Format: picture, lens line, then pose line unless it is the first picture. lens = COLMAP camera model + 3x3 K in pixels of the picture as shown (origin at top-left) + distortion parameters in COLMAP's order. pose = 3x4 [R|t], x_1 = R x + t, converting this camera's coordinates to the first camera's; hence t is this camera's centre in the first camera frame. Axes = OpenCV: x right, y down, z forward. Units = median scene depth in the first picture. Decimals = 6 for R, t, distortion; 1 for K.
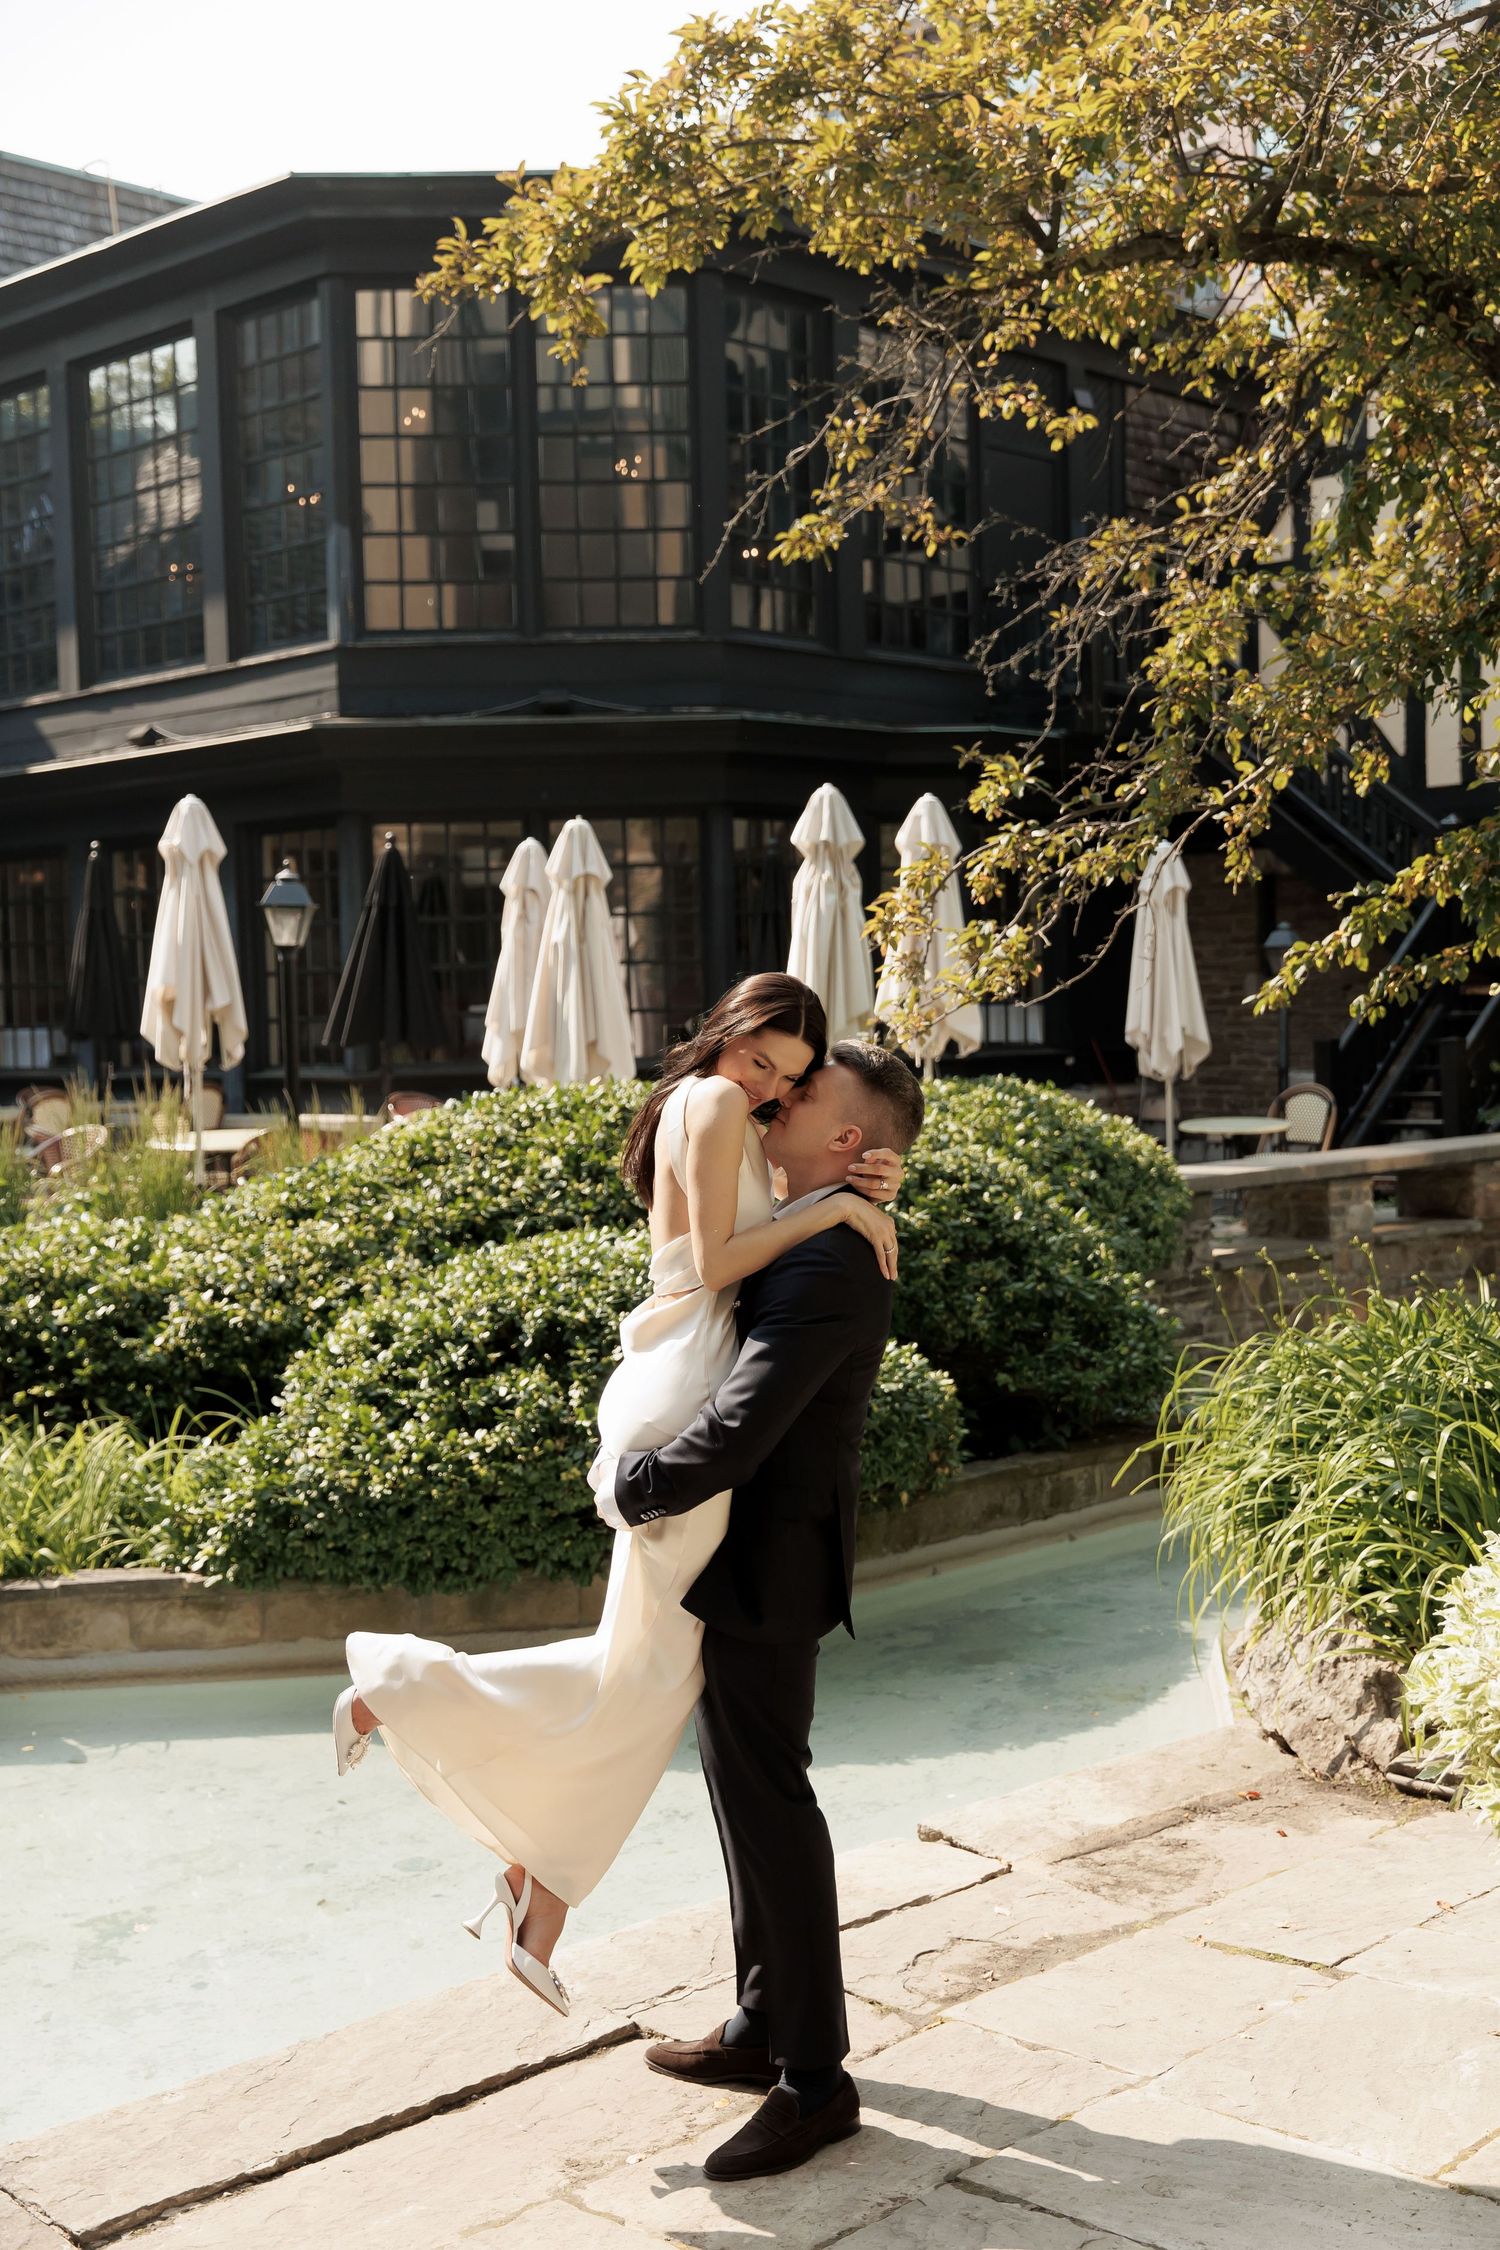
lens RADIAL K [[2759.6, 0, 761.5], [0, 2759.6, 1149.4], [0, 0, 1]] dist [0.033291, -0.000590]
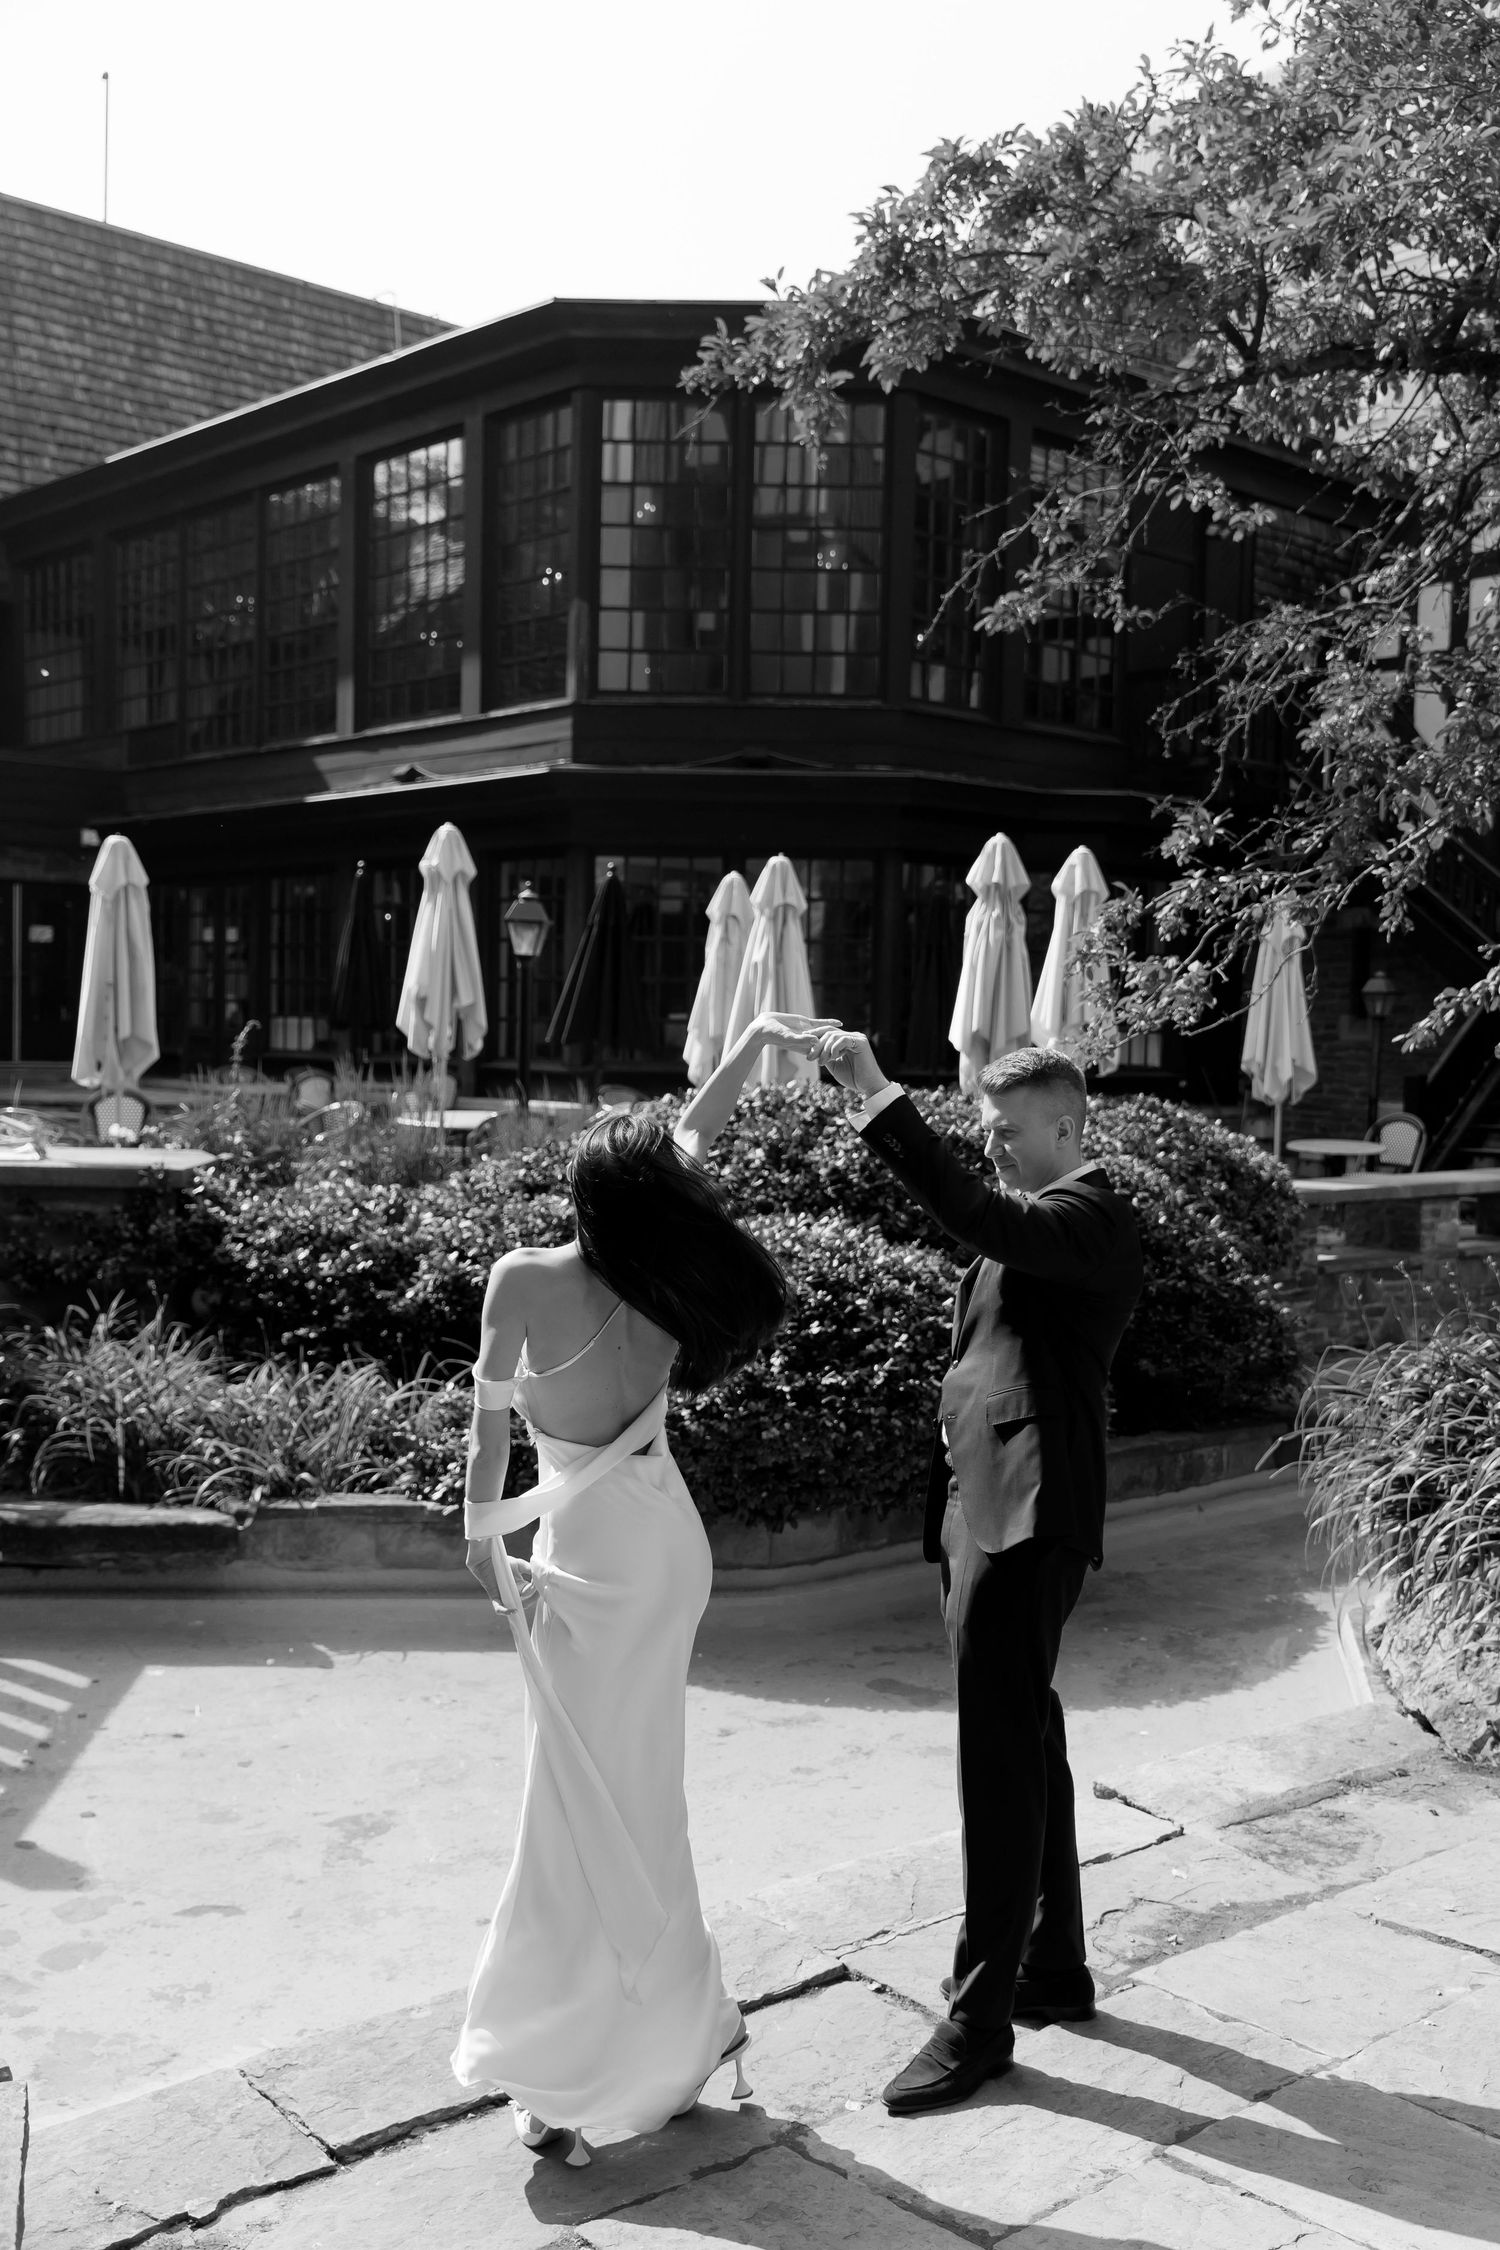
lens RADIAL K [[2309.0, 0, 750.0], [0, 2309.0, 1125.0], [0, 0, 1]] dist [0.040527, -0.004252]
pose [[0.997166, 0.045843, -0.059660, -0.023322], [-0.046275, 0.998912, -0.005869, -0.001543], [0.059326, 0.008613, 0.998201, 0.051813]]
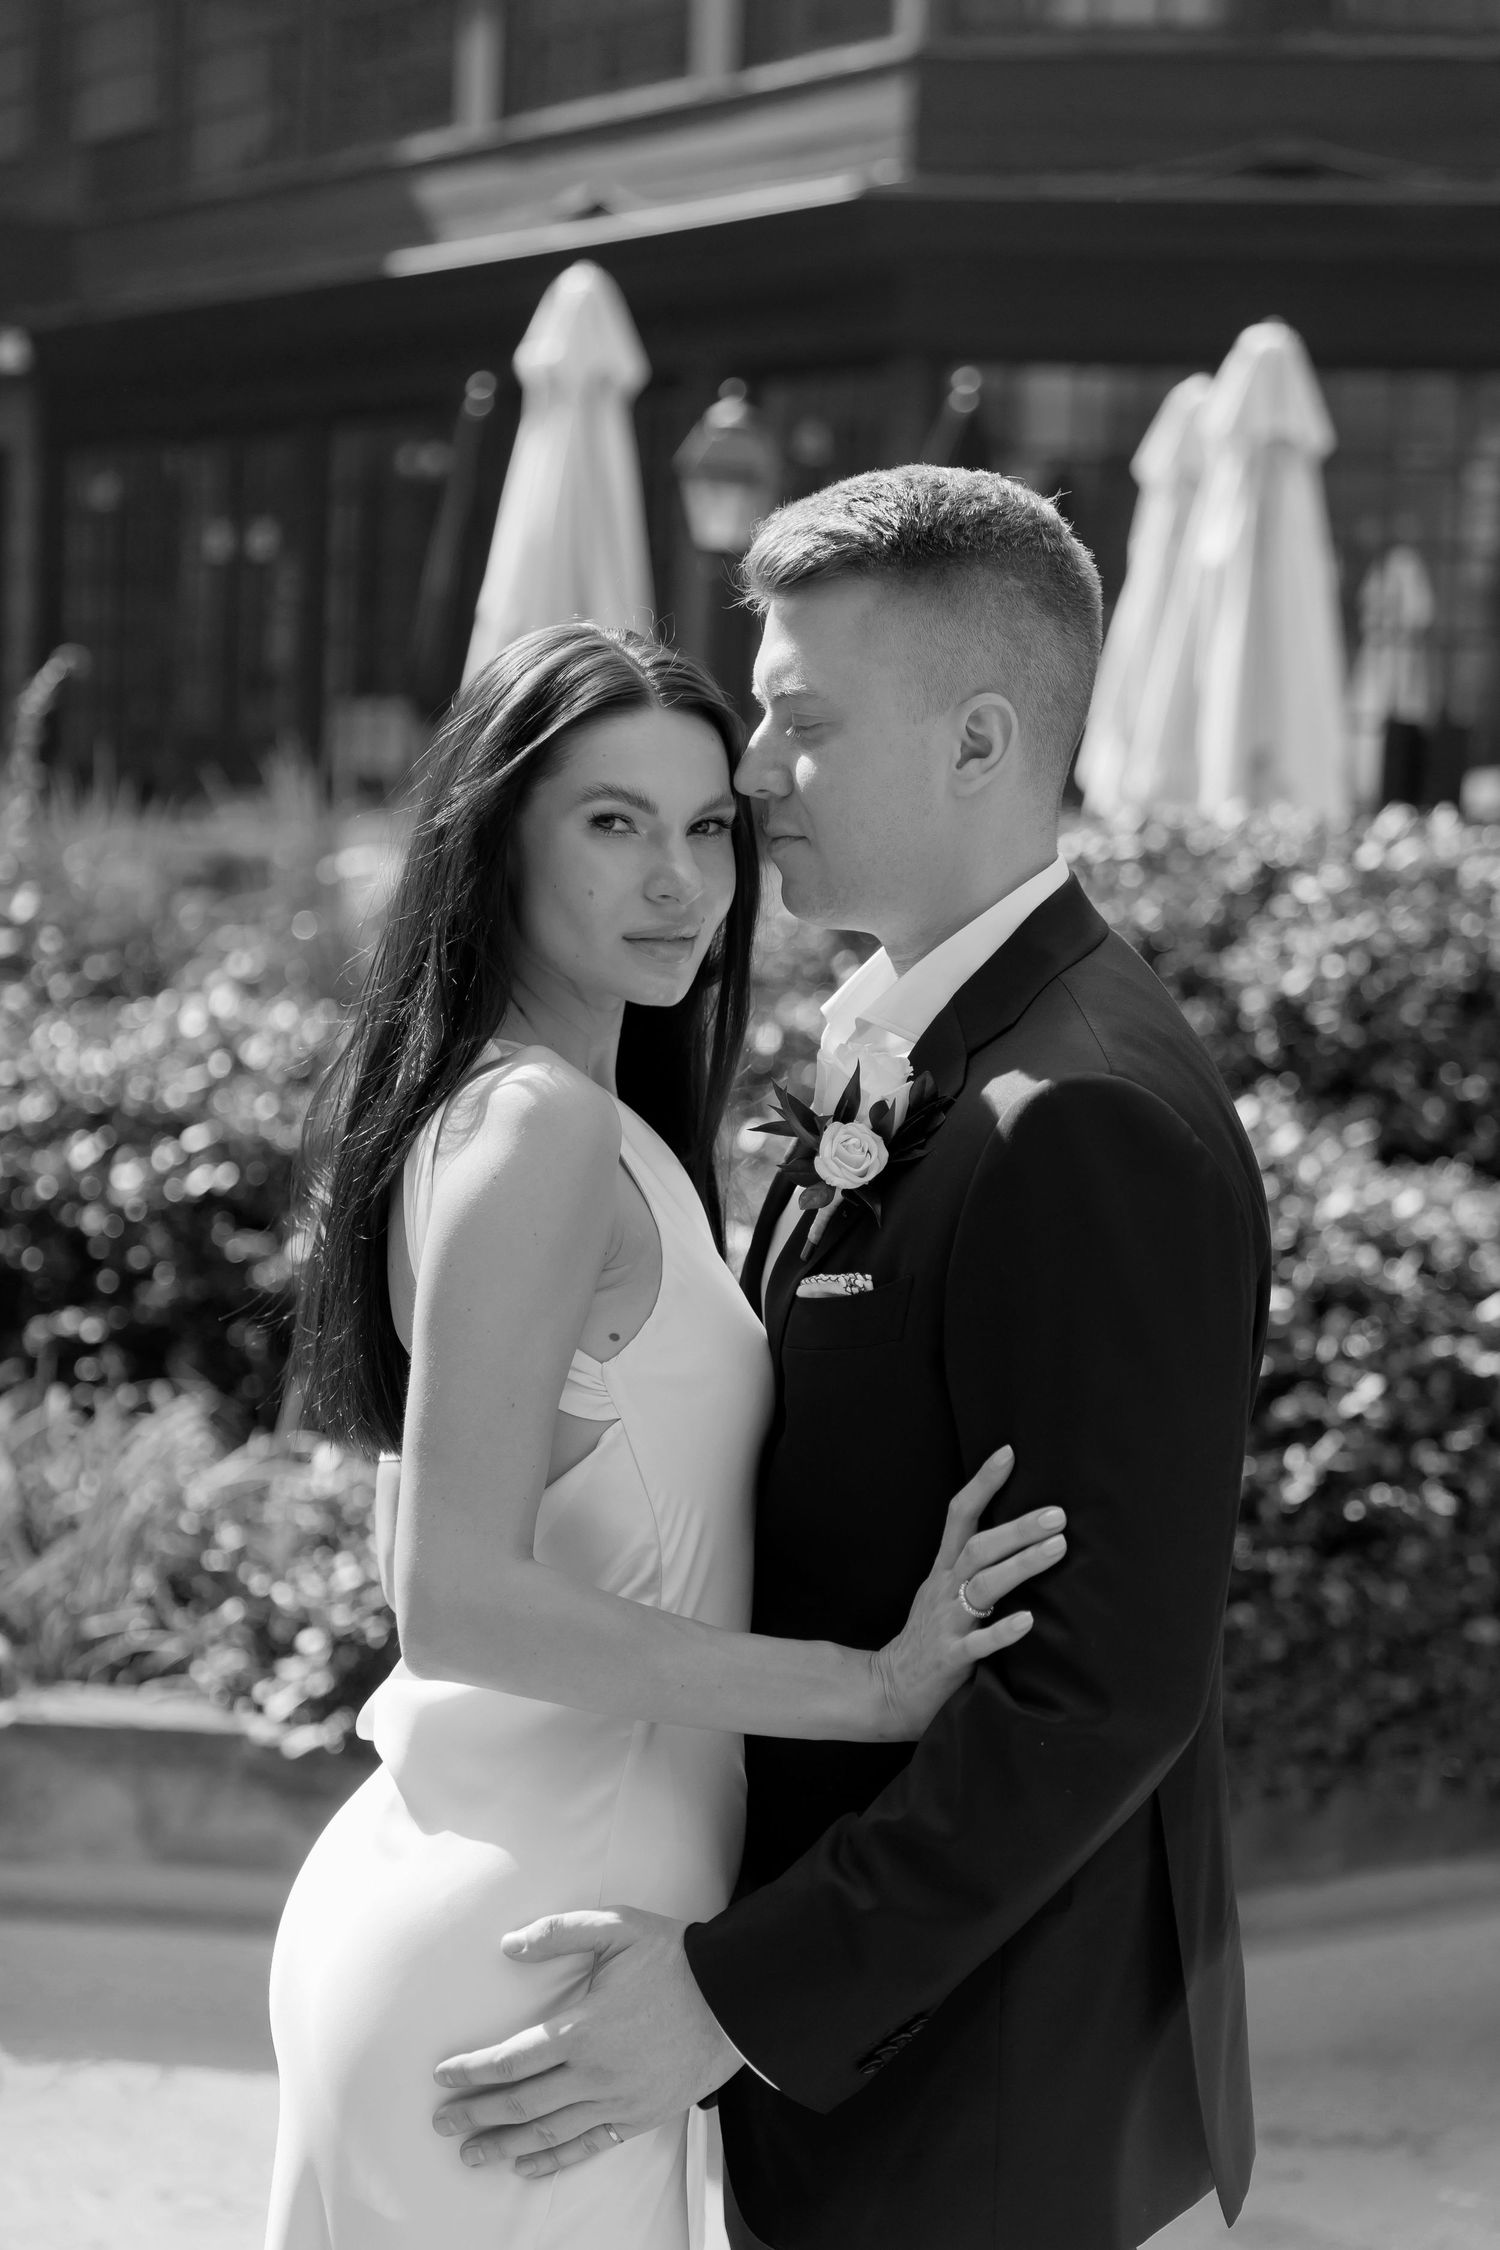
lens RADIAL K [[4411.4, 0, 750.0], [0, 4411.4, 1125.0], [0, 0, 1]] dist [0.014659, -0.095161]
pose [[0.976268, 0.078831, -0.201710, 0.025673], [-0.072850, 0.996659, 0.036919, 0.010757], [0.203946, -0.021348, 0.978749, 0.222042]]
